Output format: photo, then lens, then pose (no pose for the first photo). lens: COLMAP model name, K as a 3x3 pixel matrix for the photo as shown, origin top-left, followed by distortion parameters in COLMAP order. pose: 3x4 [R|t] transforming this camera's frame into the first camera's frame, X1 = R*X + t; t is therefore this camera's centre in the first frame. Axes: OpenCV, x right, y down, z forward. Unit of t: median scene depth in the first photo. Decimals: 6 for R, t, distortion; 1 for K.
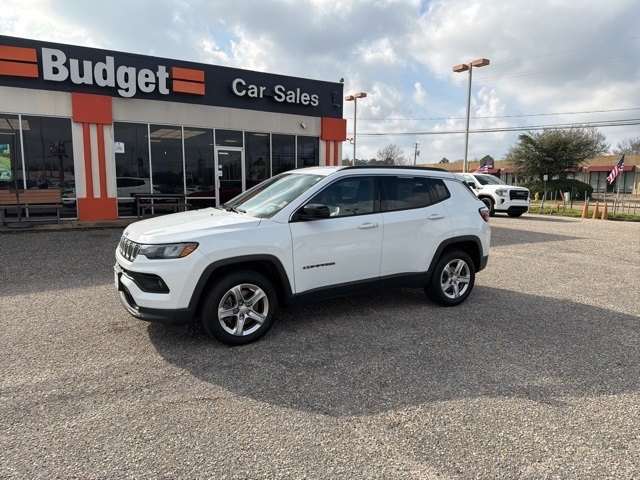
lens RADIAL K [[452.6, 0, 323.8], [0, 452.6, 241.1], [0, 0, 1]] dist [0.034455, -0.040001]
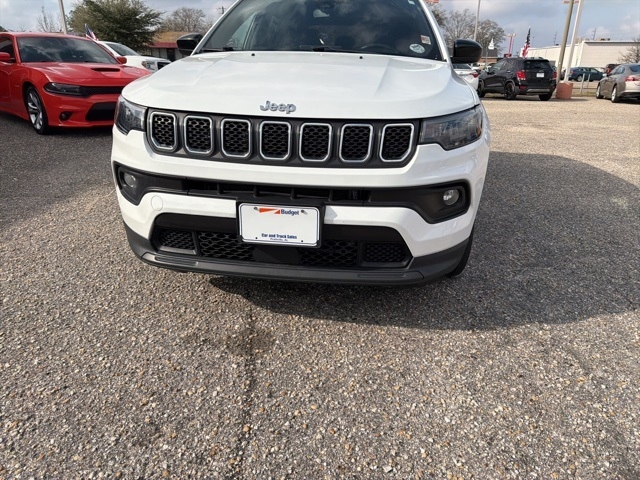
lens RADIAL K [[452.6, 0, 324.0], [0, 452.6, 241.6], [0, 0, 1]] dist [0.034455, -0.040001]
pose [[0.601509, -0.293764, 0.742893, -0.703732], [0.102930, 0.950682, 0.292590, -0.016625], [-0.792207, -0.099530, 0.602081, 0.696102]]
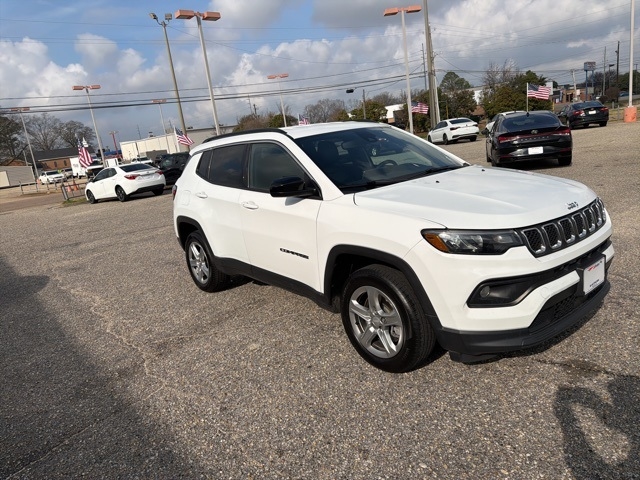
lens RADIAL K [[452.6, 0, 315.6], [0, 452.6, 236.5], [0, 0, 1]] dist [0.034455, -0.040001]
pose [[-0.152706, -0.212895, 0.965068, -0.949175], [0.257603, 0.934189, 0.246844, -0.212032], [-0.954108, 0.286299, -0.087814, 1.347079]]
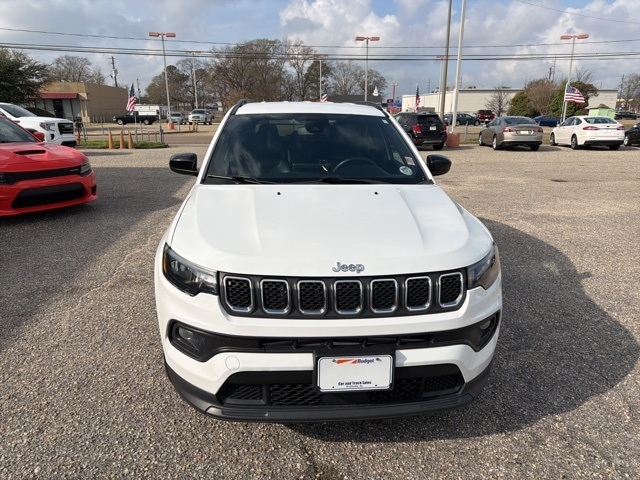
lens RADIAL K [[452.6, 0, 320.6], [0, 452.6, 240.0], [0, 0, 1]] dist [0.034455, -0.040001]
pose [[0.419421, -0.260909, 0.869490, -0.781240], [0.127295, 0.965247, 0.228240, -0.139176], [-0.898823, 0.014953, 0.438057, 0.803287]]
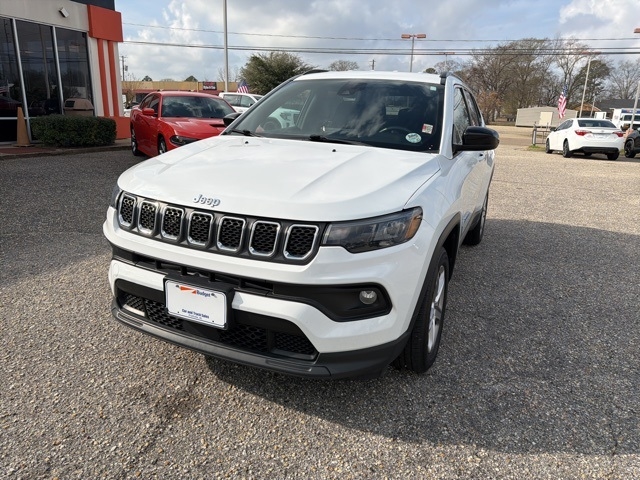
lens RADIAL K [[452.6, 0, 325.7], [0, 452.6, 235.5], [0, 0, 1]] dist [0.034455, -0.040001]
pose [[0.811844, -0.142550, 0.566206, -0.569406], [0.054612, 0.984026, 0.169439, -0.049815], [-0.581315, -0.106637, 0.806661, 0.552191]]
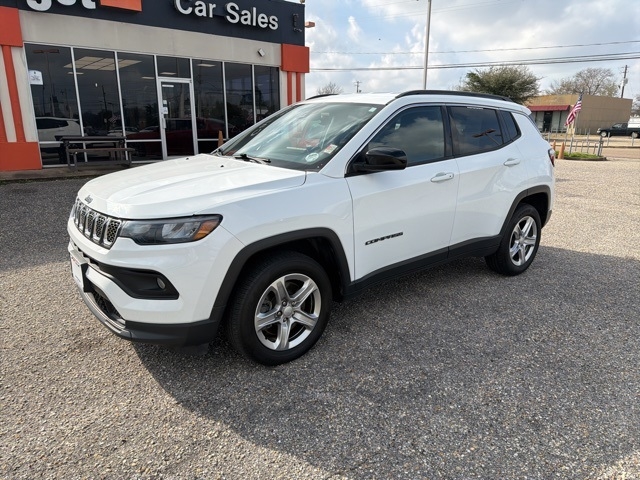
lens RADIAL K [[452.6, 0, 325.5], [0, 452.6, 241.1], [0, 0, 1]] dist [0.034455, -0.040001]
pose [[0.989979, -0.039883, 0.135465, -0.191027], [0.022741, 0.991793, 0.125814, -0.029977], [-0.139371, -0.121472, 0.982762, 0.323611]]
